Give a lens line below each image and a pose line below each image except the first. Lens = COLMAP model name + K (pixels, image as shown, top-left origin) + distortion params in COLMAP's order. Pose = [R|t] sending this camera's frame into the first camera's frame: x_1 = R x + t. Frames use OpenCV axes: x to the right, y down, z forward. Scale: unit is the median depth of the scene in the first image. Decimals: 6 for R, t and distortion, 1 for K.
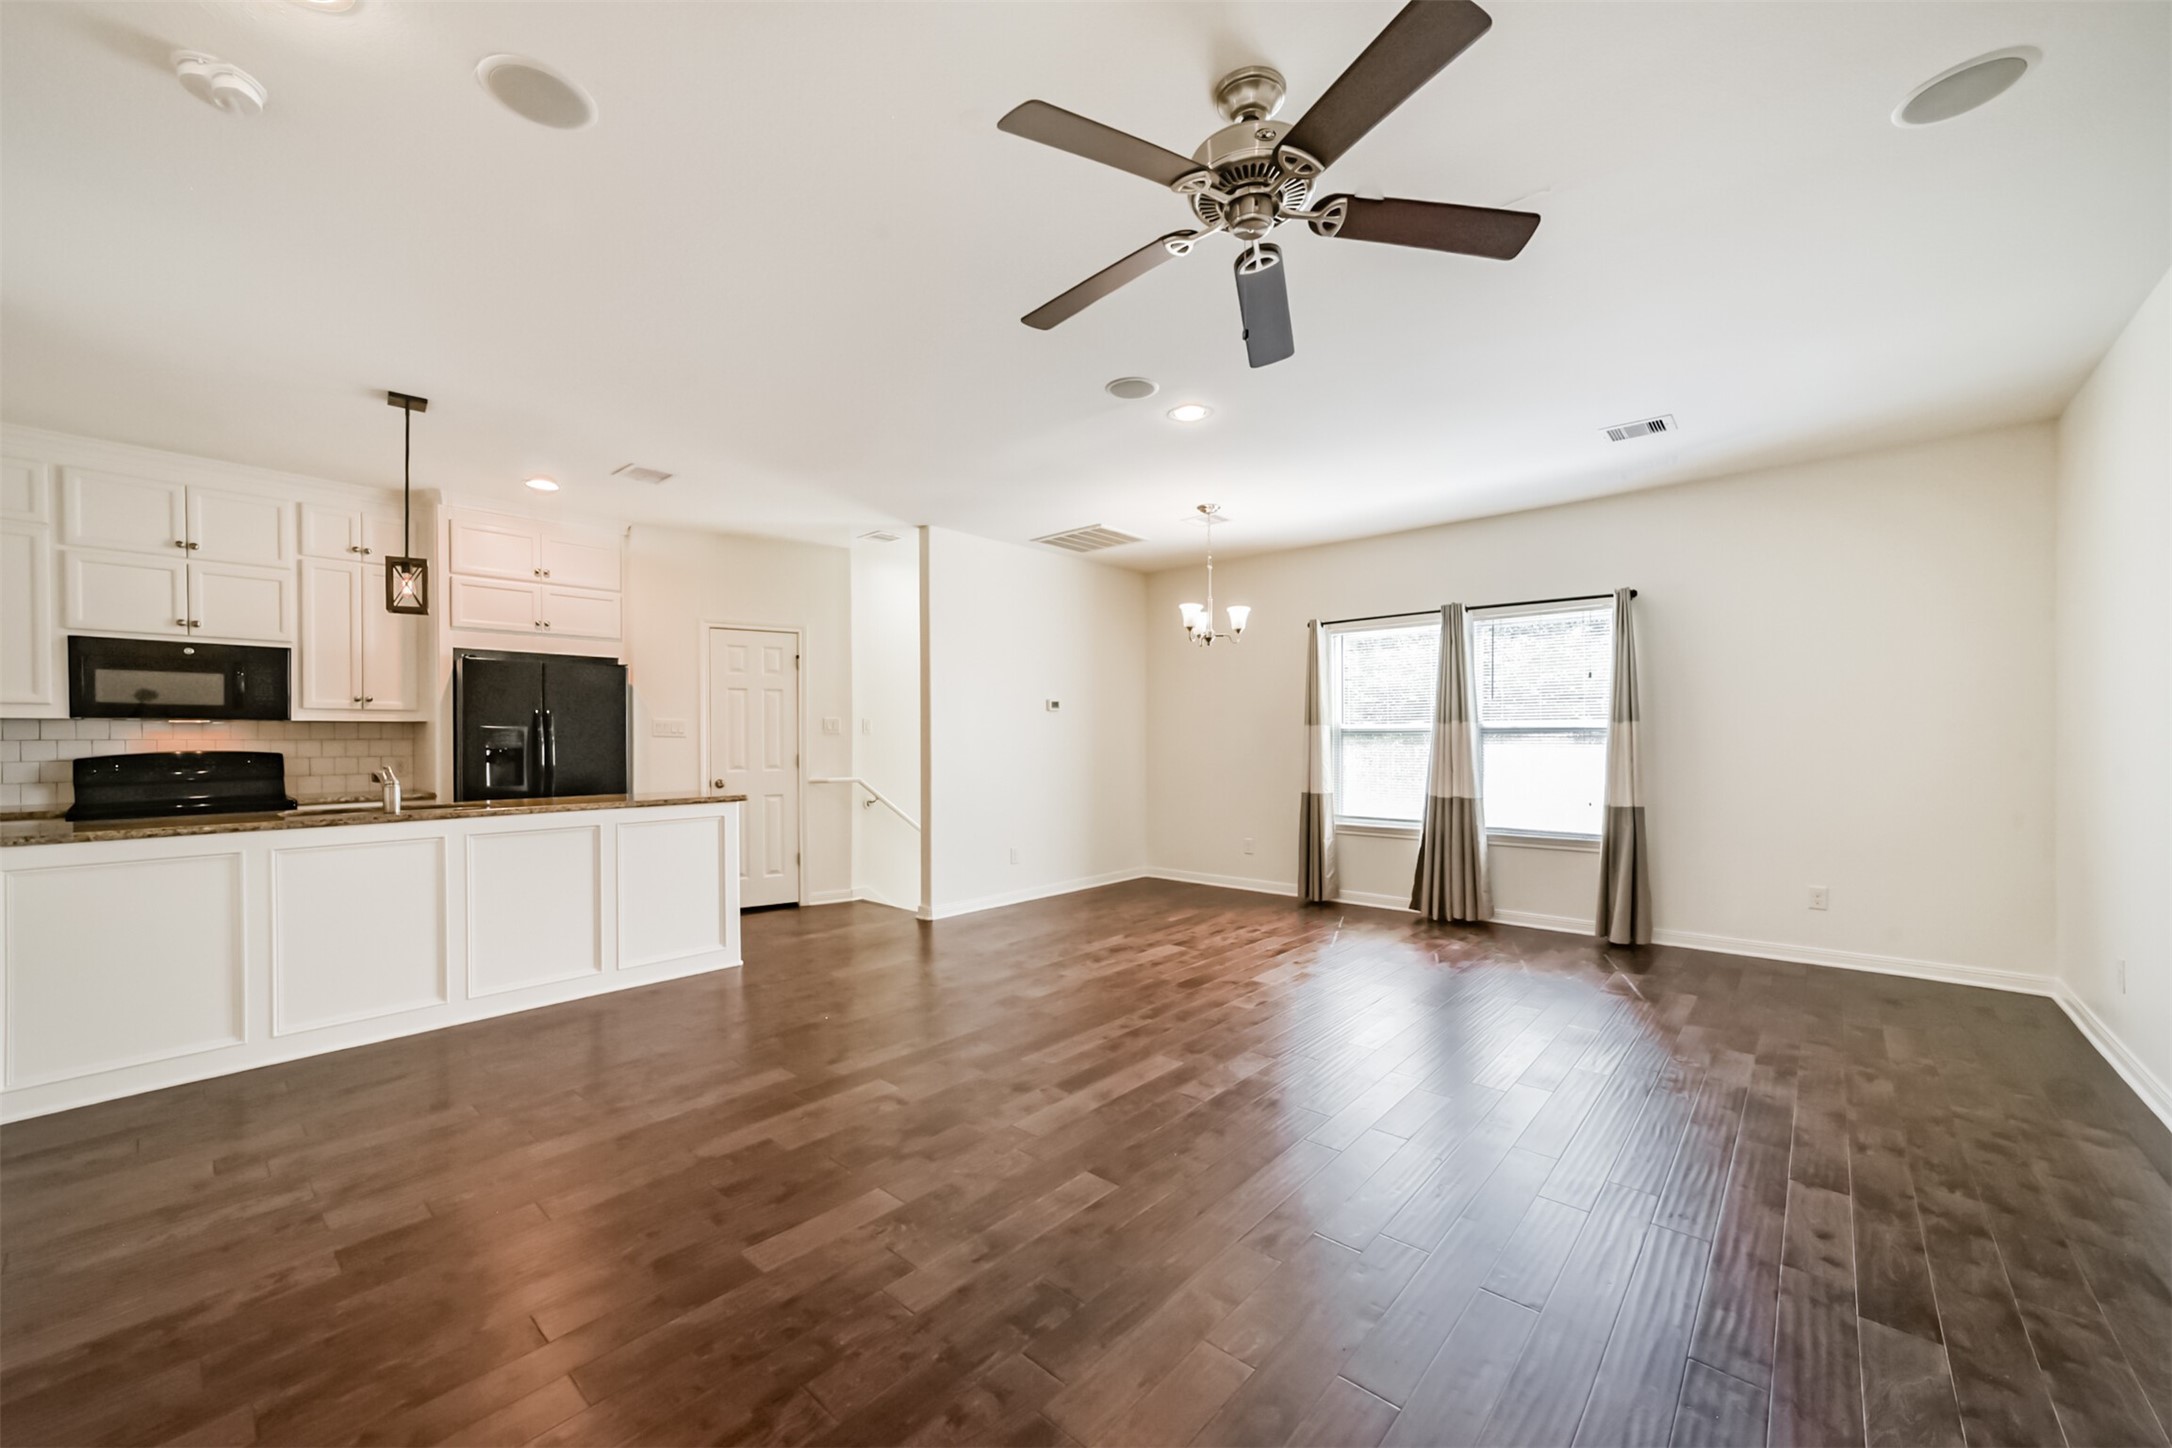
lens RADIAL K [[841.7, 0, 1114.7], [0, 841.7, 739.1], [0, 0, 1]] dist [-0.016430, 0.002922]
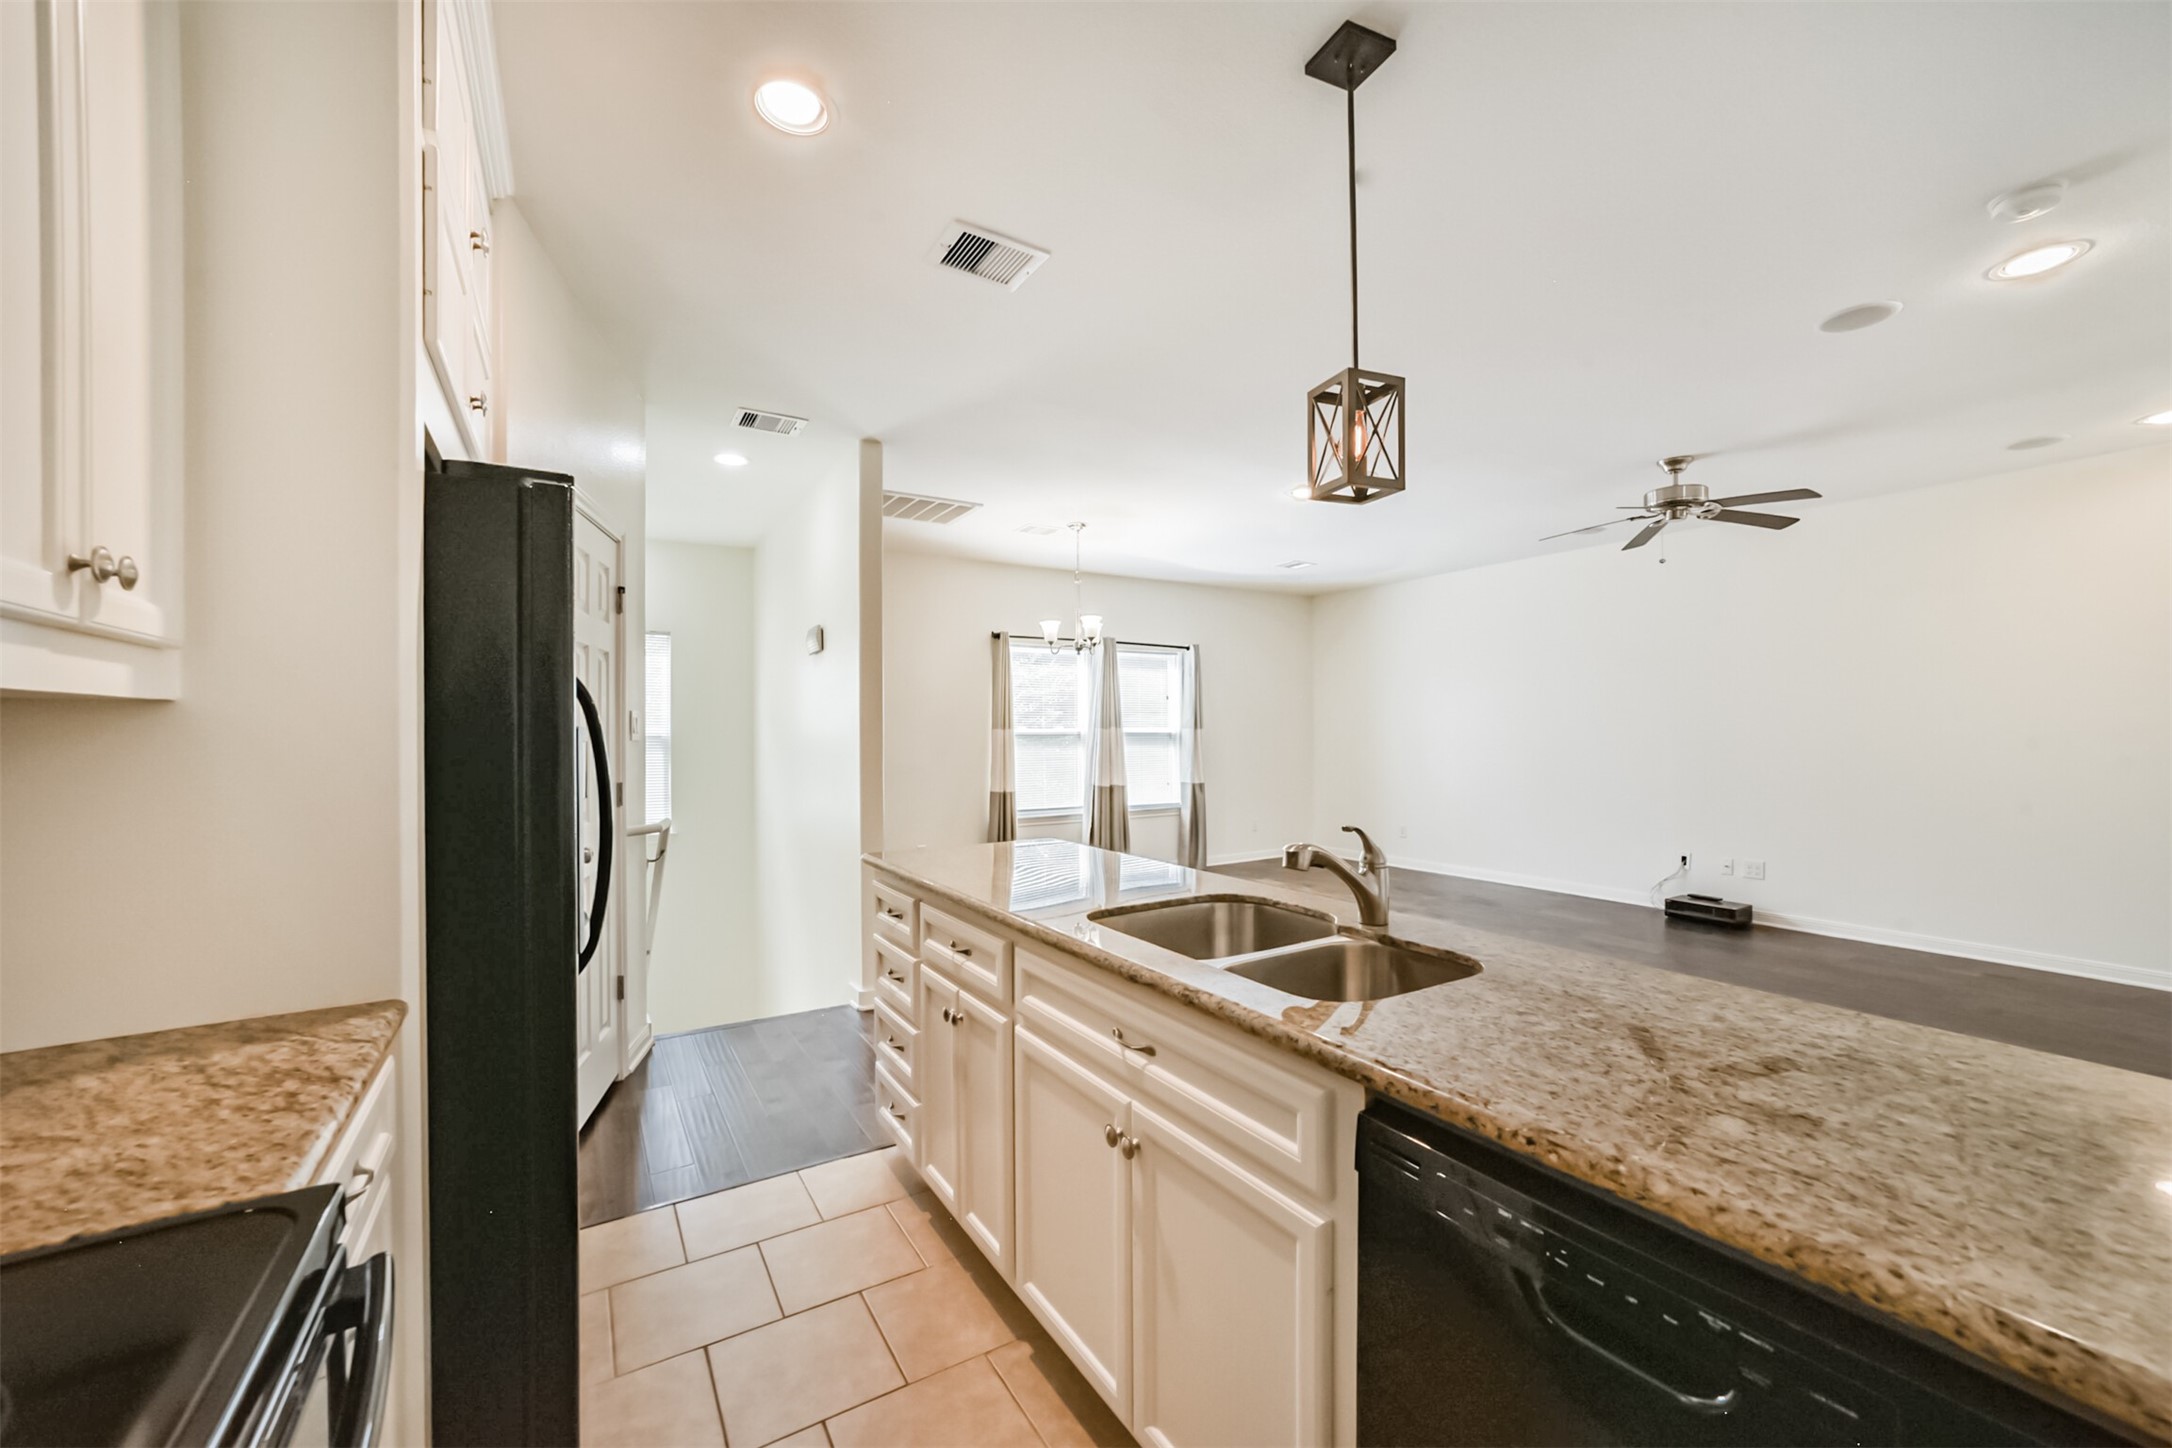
lens RADIAL K [[841.7, 0, 1092.2], [0, 841.7, 731.6], [0, 0, 1]] dist [-0.016430, 0.002922]
pose [[0.300676, 0.002202, 0.953724, -0.885697], [0.005167, 0.999979, -0.003938, -0.010038], [-0.953712, 0.006112, 0.300659, 0.655133]]
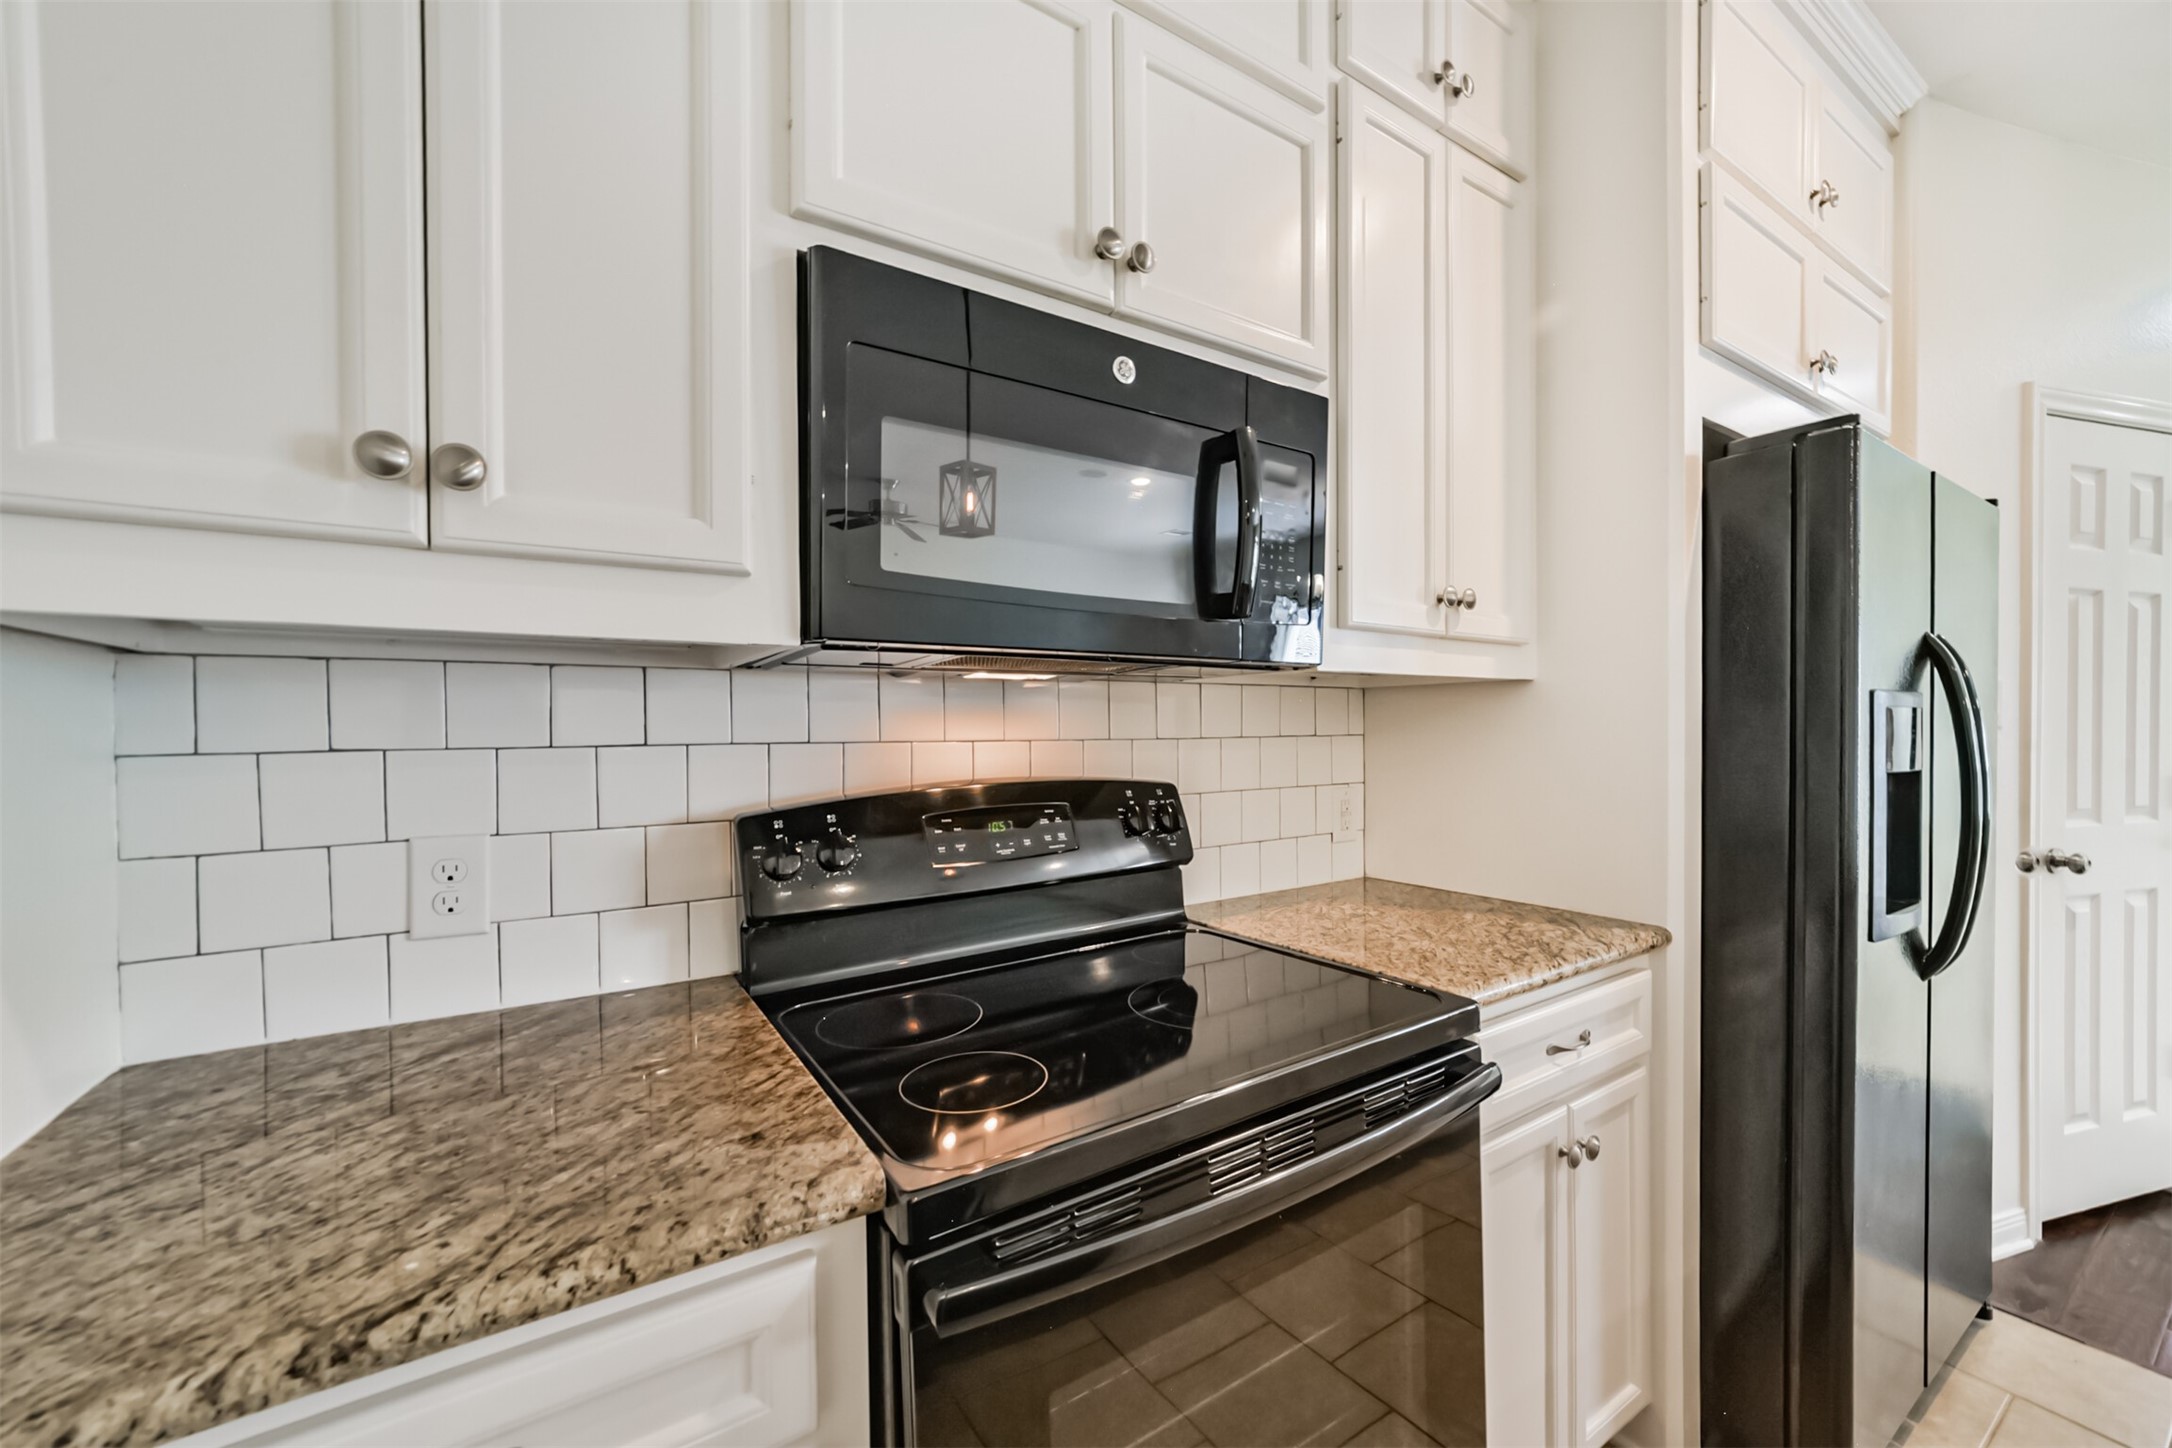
lens RADIAL K [[841.7, 0, 1087.1], [0, 841.7, 730.8], [0, 0, 1]] dist [-0.016430, 0.002922]
pose [[0.953926, 0.003158, -0.300026, -0.825039], [-0.000949, 0.999971, 0.007510, -0.003656], [0.300041, -0.006879, 0.953901, 0.599215]]
